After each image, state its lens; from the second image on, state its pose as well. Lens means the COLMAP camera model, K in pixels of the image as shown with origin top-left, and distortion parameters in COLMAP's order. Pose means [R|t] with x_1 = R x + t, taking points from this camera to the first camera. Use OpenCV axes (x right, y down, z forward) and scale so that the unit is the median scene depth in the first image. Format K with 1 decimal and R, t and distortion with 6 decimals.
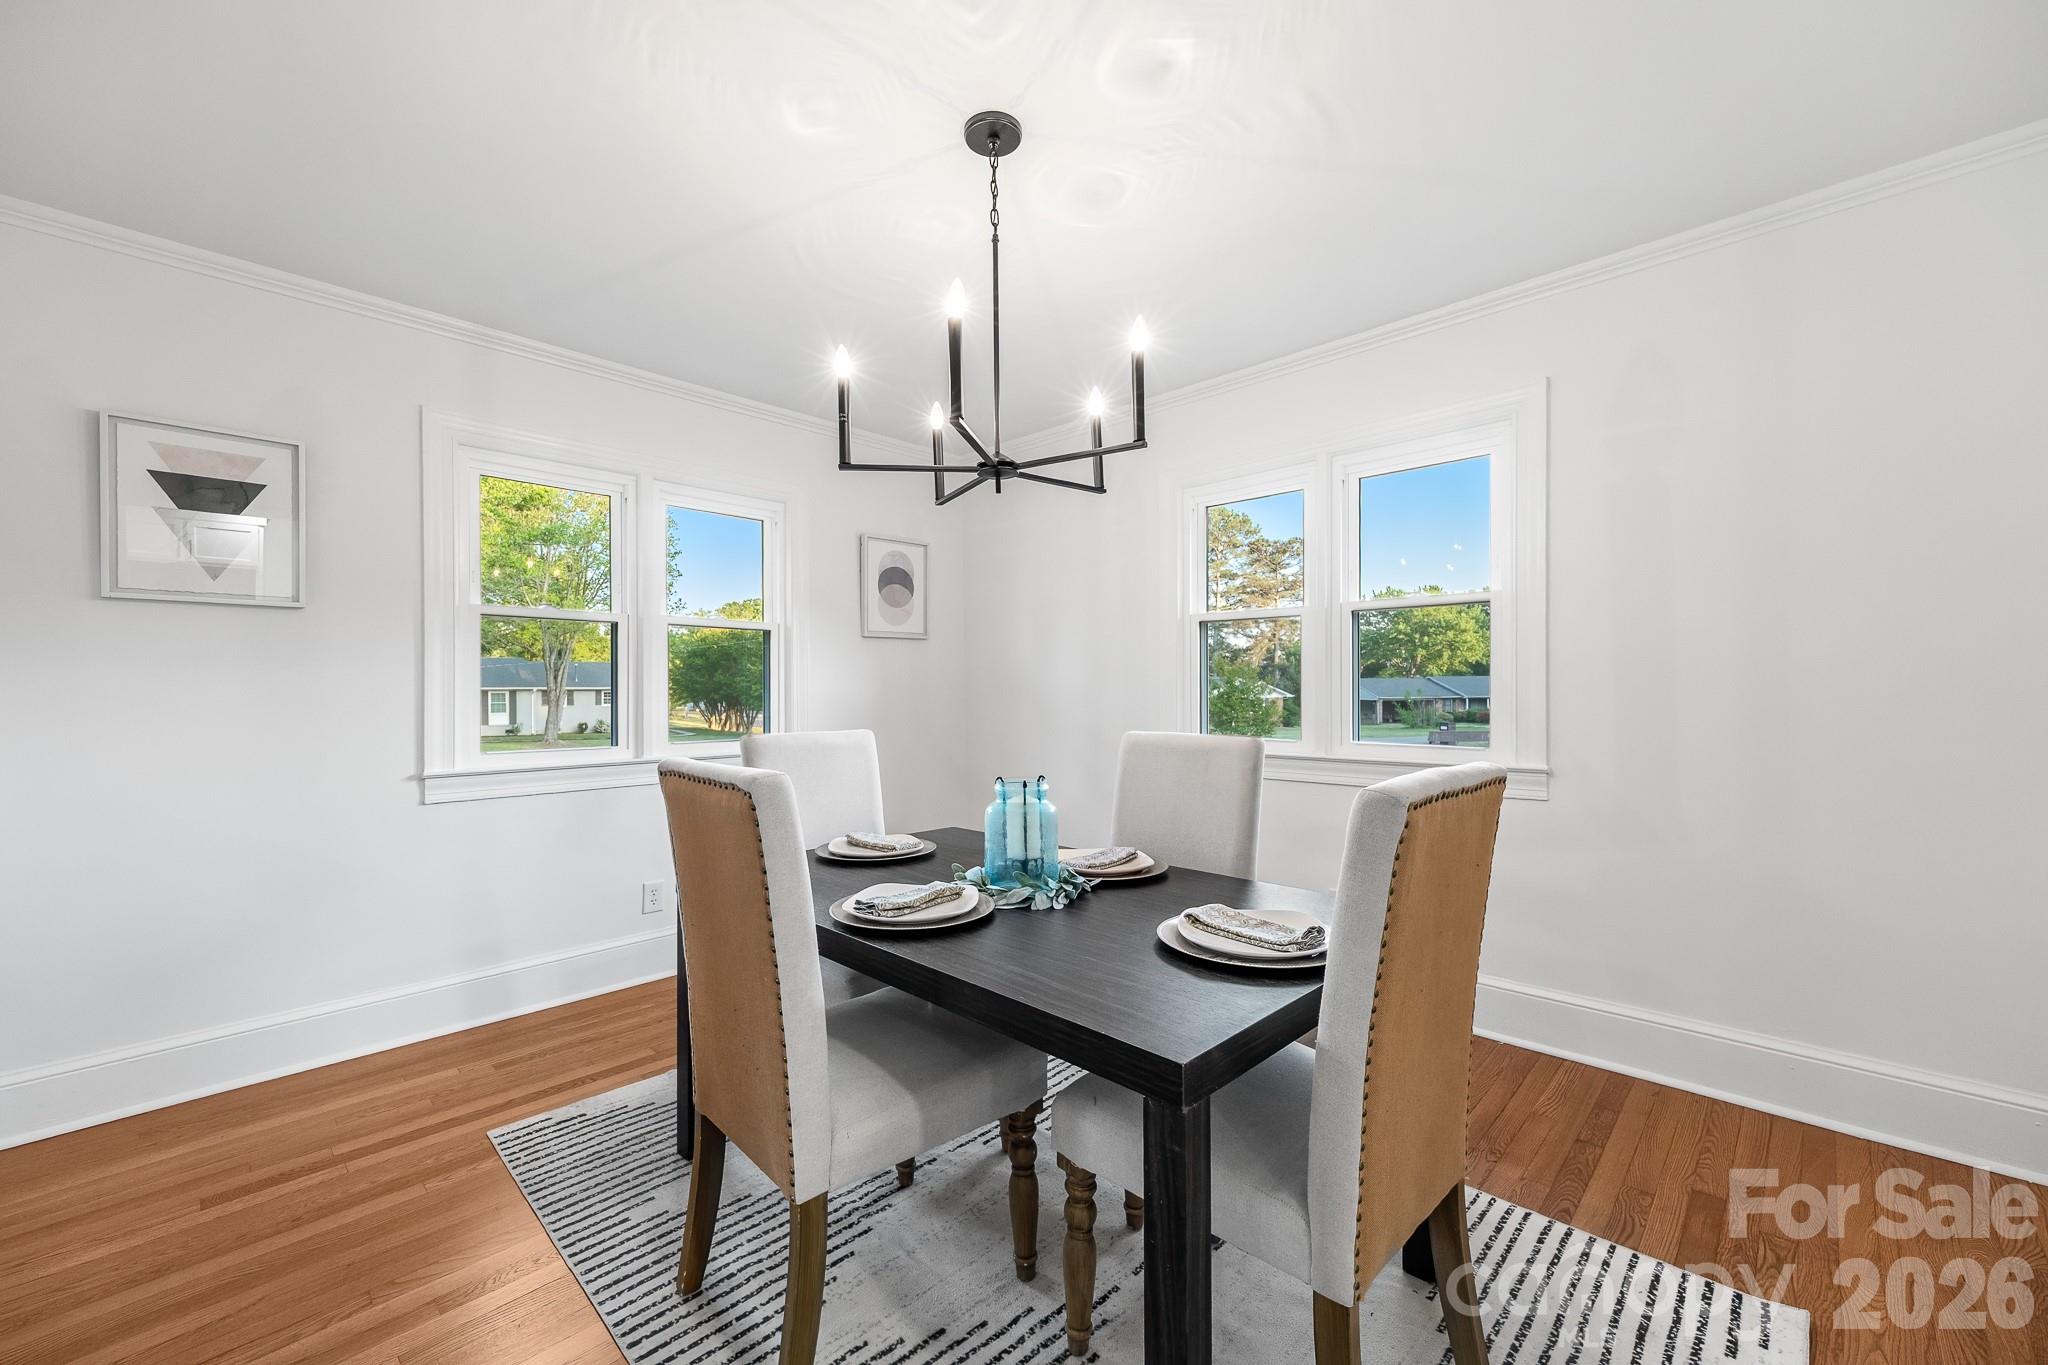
lens RADIAL K [[797.3, 0, 1005.2], [0, 797.3, 685.7], [0, 0, 1]] dist [0.009887, -0.000014]
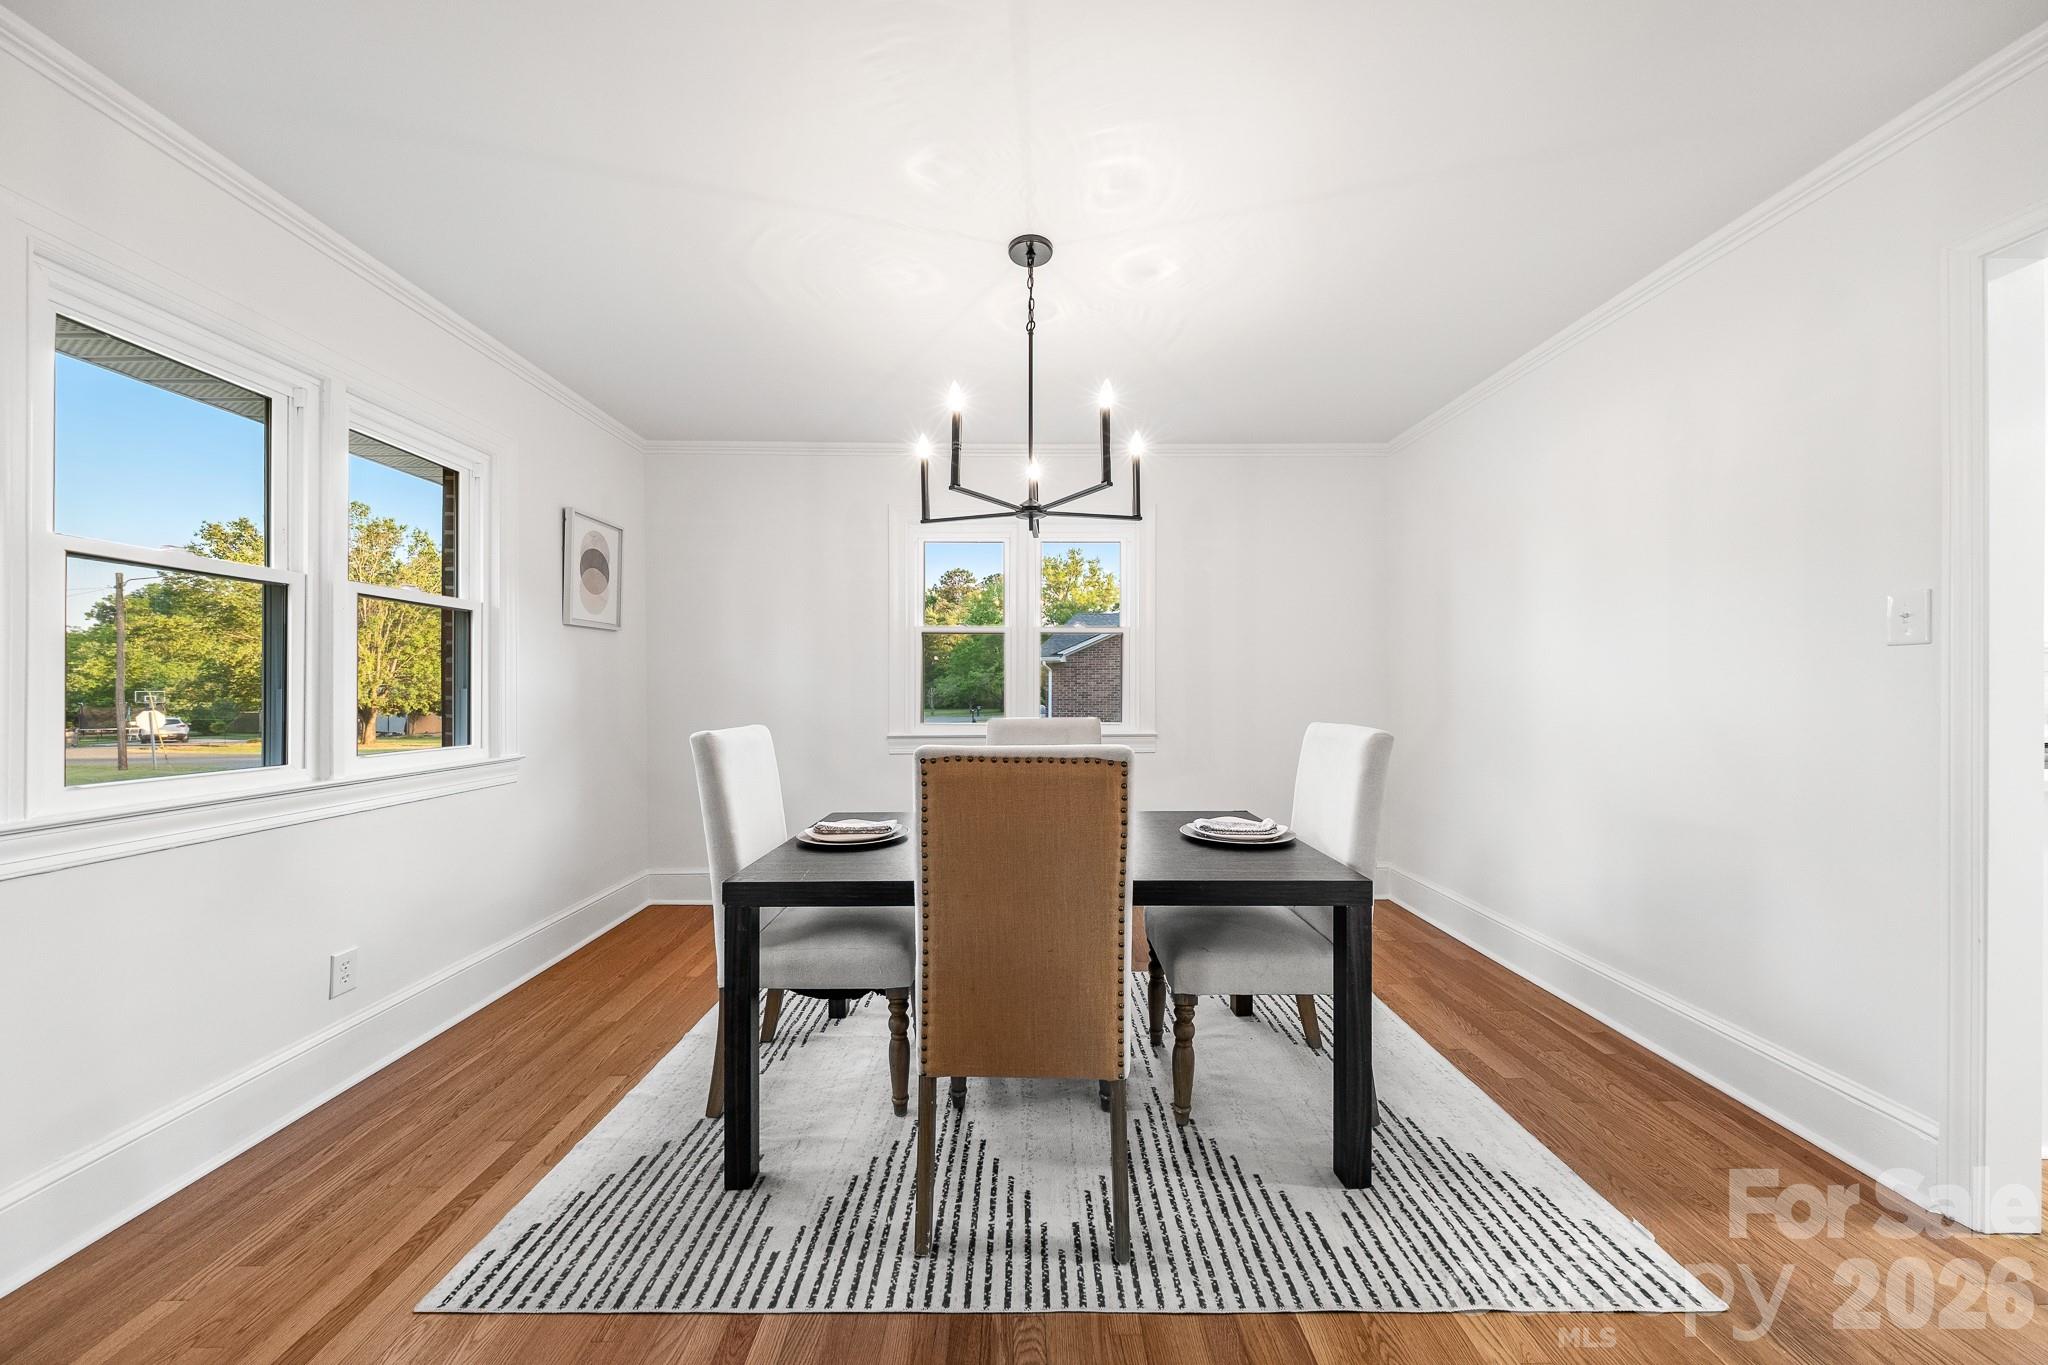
lens RADIAL K [[708.5, 0, 1014.1], [0, 708.5, 682.1], [0, 0, 1]] dist [0.004493, -0.000967]
pose [[0.706885, 0.008983, 0.707272, -0.526011], [-0.005621, 0.999959, -0.007083, 0.006509], [-0.707307, 0.001032, 0.706906, 0.137670]]
